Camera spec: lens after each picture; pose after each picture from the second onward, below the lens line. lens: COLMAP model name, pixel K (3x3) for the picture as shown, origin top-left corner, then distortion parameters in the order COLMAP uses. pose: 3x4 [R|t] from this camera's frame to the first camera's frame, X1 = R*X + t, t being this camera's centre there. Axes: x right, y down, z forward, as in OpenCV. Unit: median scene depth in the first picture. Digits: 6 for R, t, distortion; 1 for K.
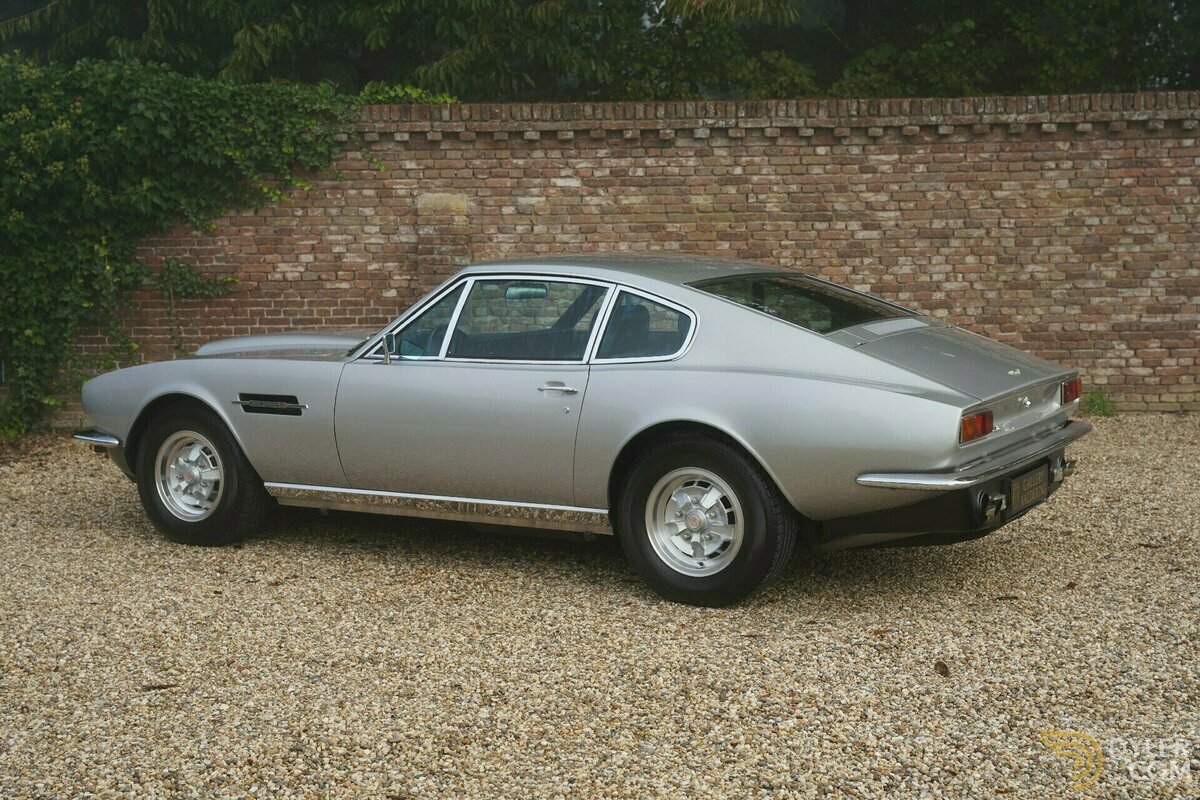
lens RADIAL K [[1644.2, 0, 602.3], [0, 1644.2, 397.0], [0, 0, 1]] dist [0.113408, 0.000000]
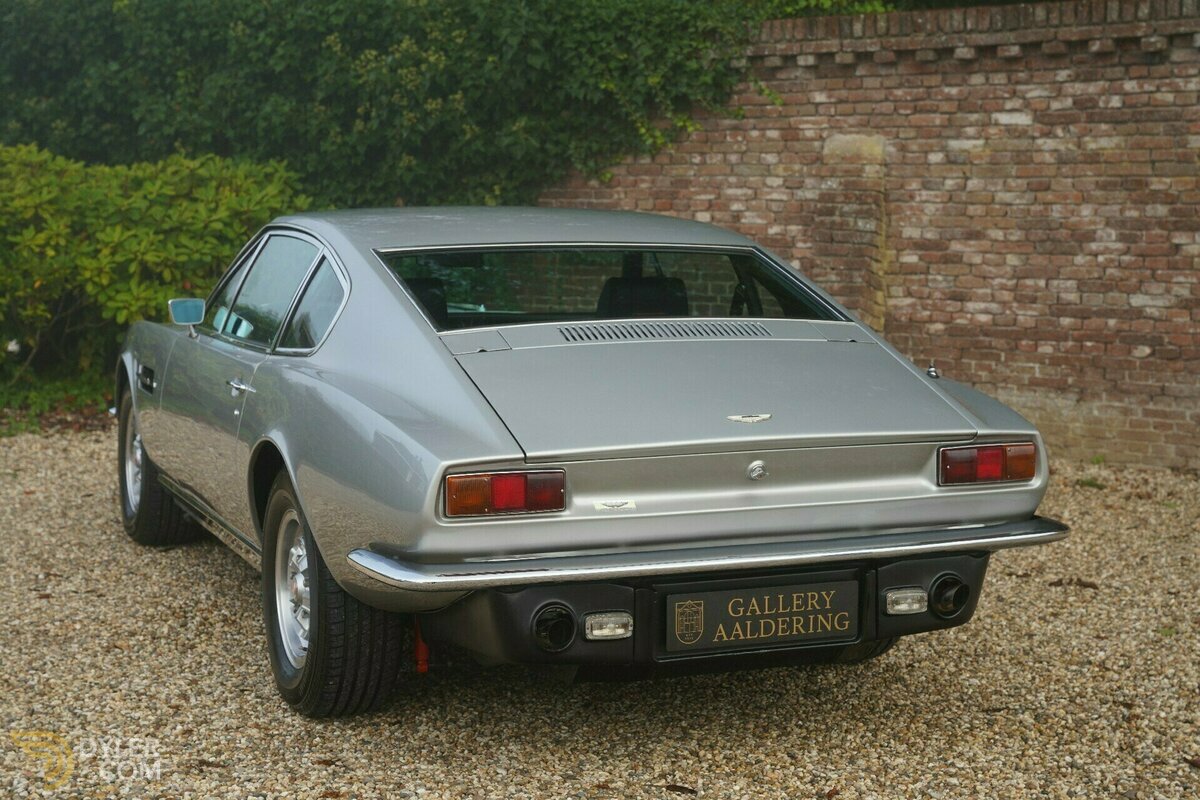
lens RADIAL K [[1901.2, 0, 605.5], [0, 1901.2, 411.5], [0, 0, 1]] dist [0.199292, 0.000000]
pose [[0.798740, 0.089814, -0.594935, 0.343002], [-0.083297, 0.995781, 0.038495, -0.021916], [0.595882, 0.018809, 0.802851, 0.231865]]
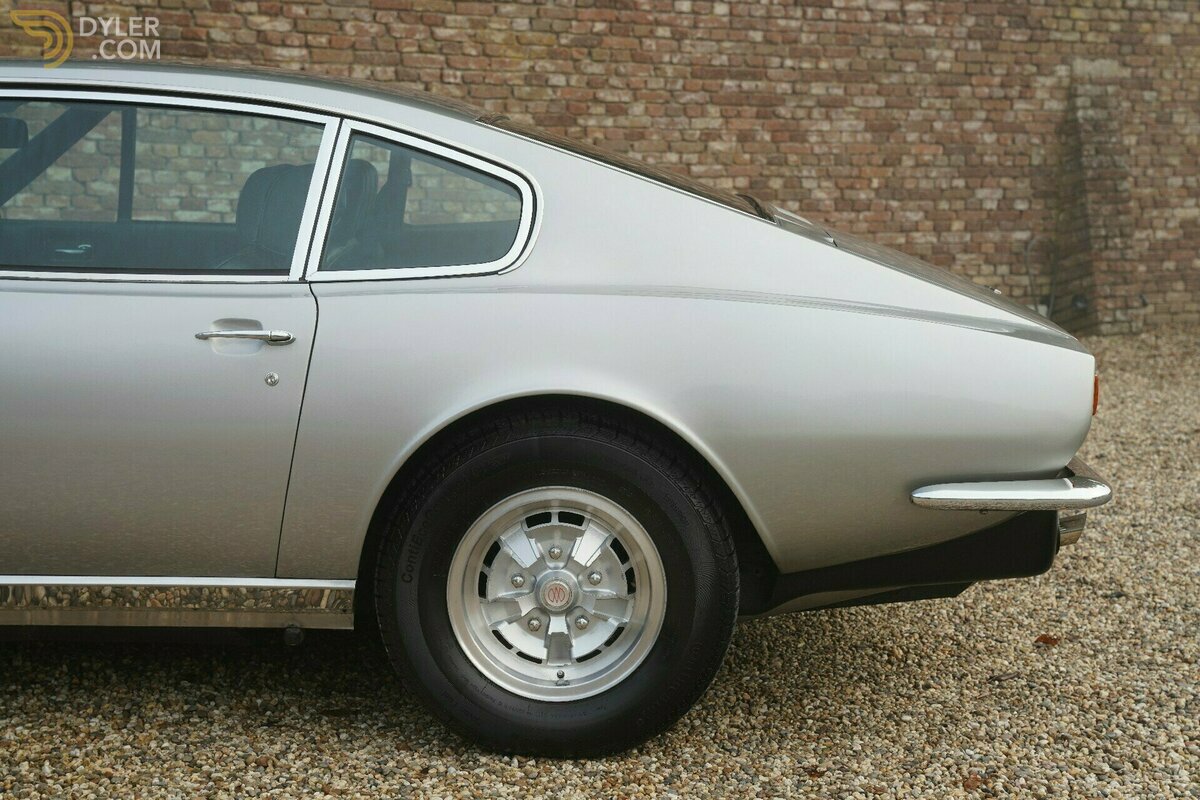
lens RADIAL K [[1972.0, 0, 604.1], [0, 1972.0, 399.3], [0, 0, 1]] dist [0.225386, 0.000000]
pose [[0.858821, -0.036984, 0.510939, -0.129653], [0.017548, 0.998929, 0.042810, -0.005114], [-0.511975, -0.027800, 0.858550, 0.255944]]
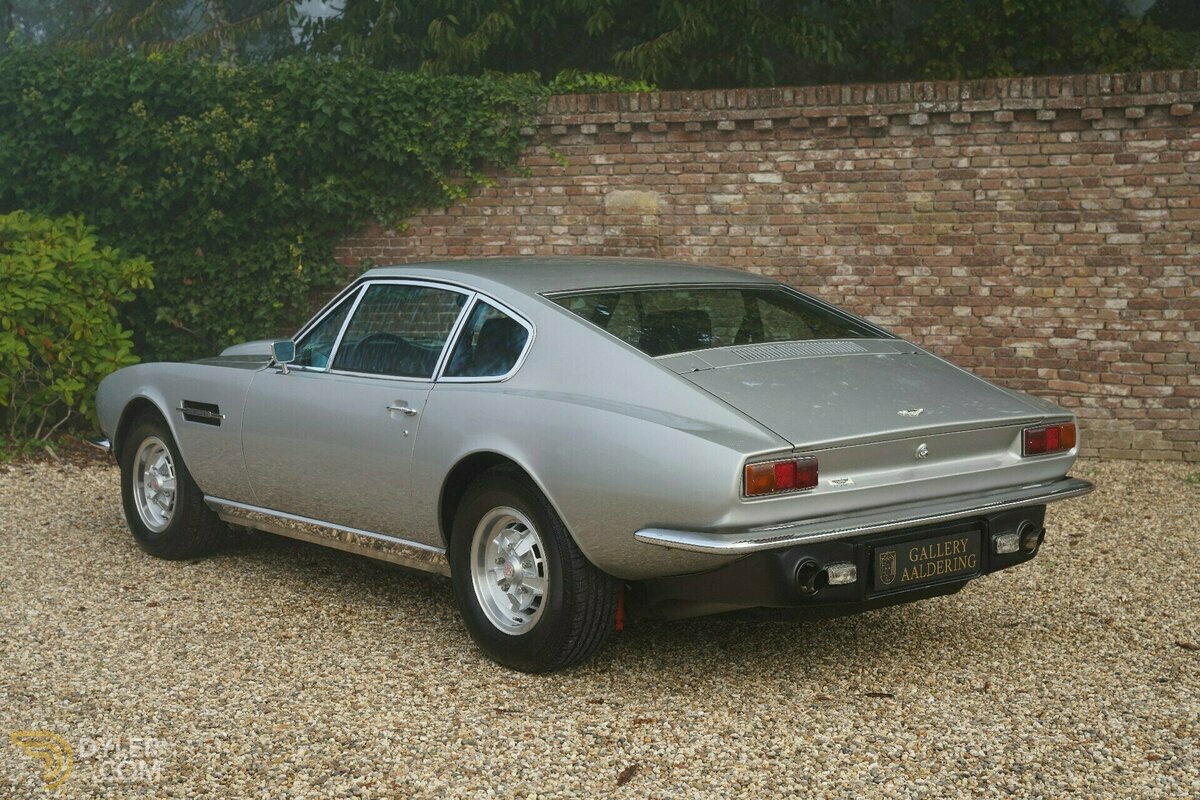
lens RADIAL K [[1737.7, 0, 600.1], [0, 1737.7, 407.1], [0, 0, 1]] dist [0.148904, 0.000000]
pose [[0.939254, 0.041705, -0.340680, 0.219407], [-0.042128, 0.999093, 0.006159, -0.009123], [0.340628, 0.008568, 0.940159, 0.088404]]
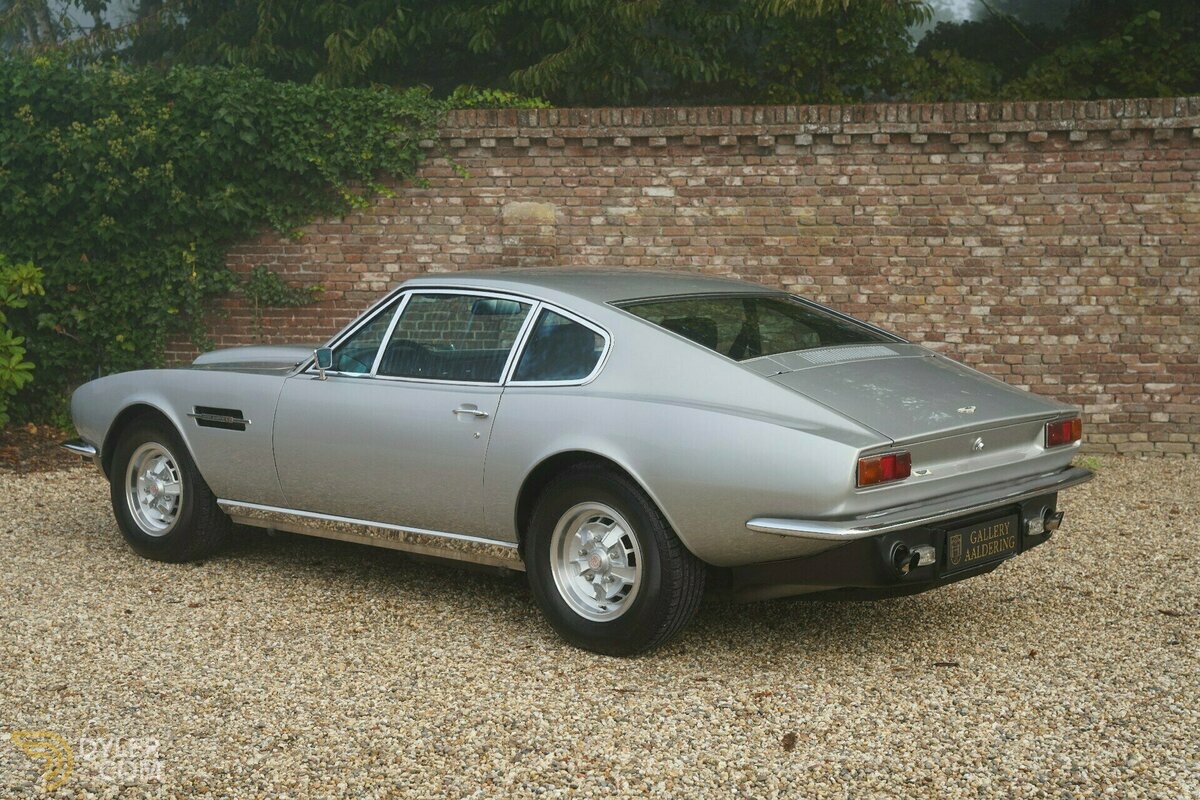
lens RADIAL K [[1702.6, 0, 597.0], [0, 1702.6, 403.2], [0, 0, 1]] dist [0.132507, 0.000000]
pose [[0.983604, 0.030716, -0.177708, 0.120553], [-0.031822, 0.999488, -0.003379, -0.005023], [0.177514, 0.008979, 0.984077, 0.034664]]
